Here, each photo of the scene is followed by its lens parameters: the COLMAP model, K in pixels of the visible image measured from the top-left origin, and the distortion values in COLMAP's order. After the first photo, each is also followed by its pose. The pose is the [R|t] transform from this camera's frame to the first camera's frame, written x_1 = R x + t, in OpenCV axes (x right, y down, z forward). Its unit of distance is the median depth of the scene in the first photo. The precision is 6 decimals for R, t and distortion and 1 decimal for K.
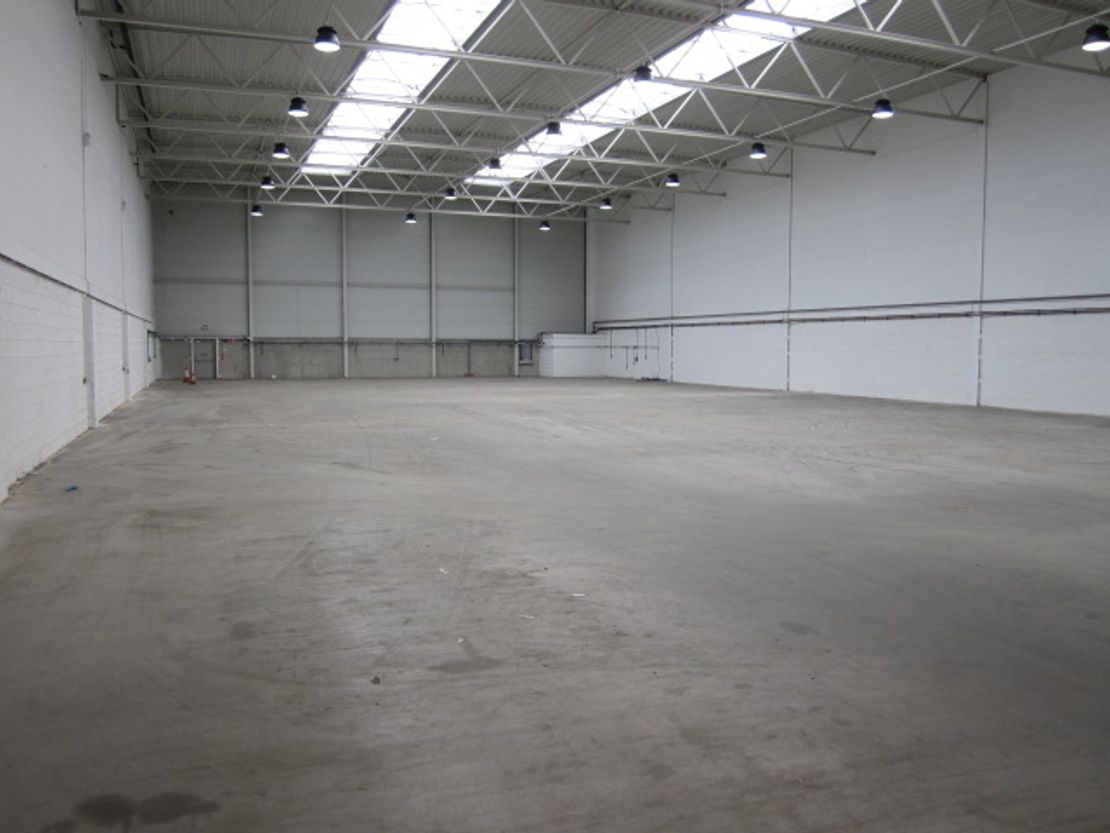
lens RADIAL K [[876.5, 0, 557.1], [0, 876.5, 406.9], [0, 0, 1]] dist [-0.066138, -0.013483]
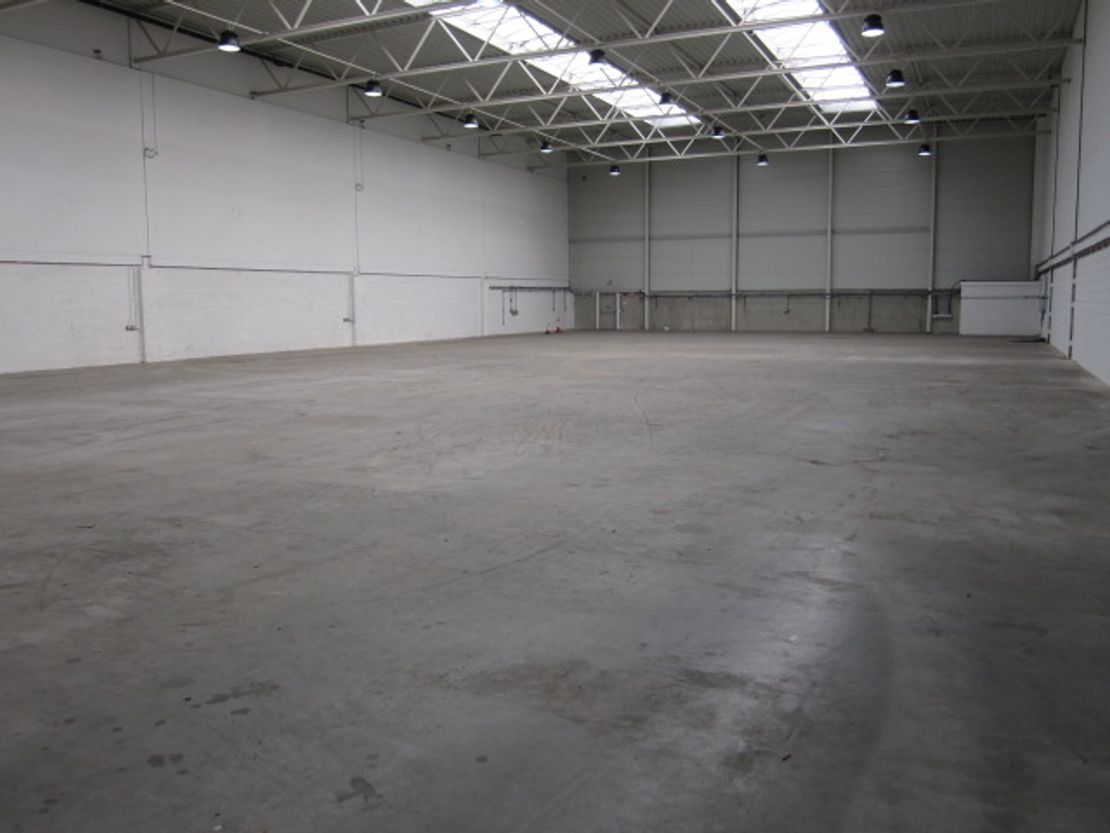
lens RADIAL K [[912.8, 0, 557.4], [0, 912.8, 419.6], [0, 0, 1]] dist [-0.038741, -0.008879]
pose [[0.703553, 0.083380, -0.705734, 0.348708], [-0.037823, 0.996079, 0.079978, -0.009043], [0.709635, -0.029576, 0.703948, 0.142261]]
